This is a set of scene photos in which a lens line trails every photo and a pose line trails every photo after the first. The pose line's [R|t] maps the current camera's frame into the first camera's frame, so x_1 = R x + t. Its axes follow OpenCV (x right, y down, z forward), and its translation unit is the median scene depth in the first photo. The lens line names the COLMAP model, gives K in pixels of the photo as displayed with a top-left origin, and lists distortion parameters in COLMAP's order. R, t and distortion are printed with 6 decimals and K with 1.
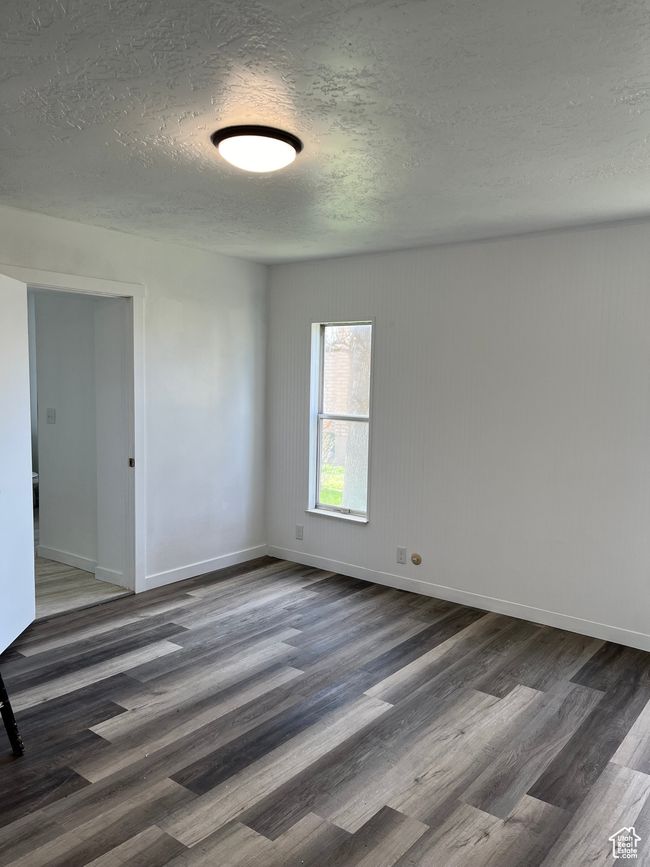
lens RADIAL K [[659.8, 0, 329.0], [0, 659.8, 435.1], [0, 0, 1]] dist [0.059389, -0.069124]
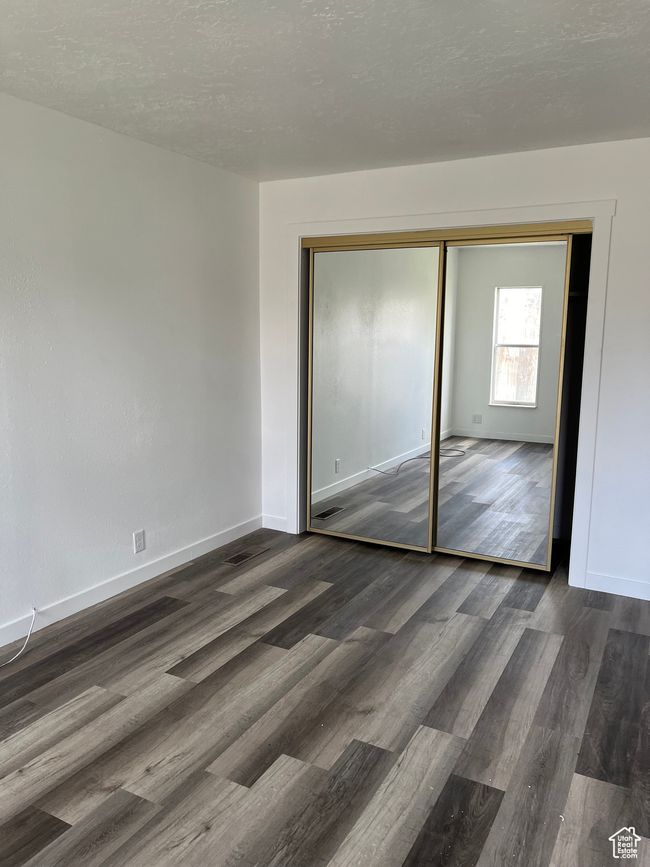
lens RADIAL K [[659.8, 0, 329.0], [0, 659.8, 435.1], [0, 0, 1]] dist [0.059389, -0.069124]
pose [[-0.983996, -0.006753, -0.178061, 0.142297], [-0.049356, 0.970512, 0.235944, -0.123542], [0.171217, 0.240957, -0.955314, 1.759060]]
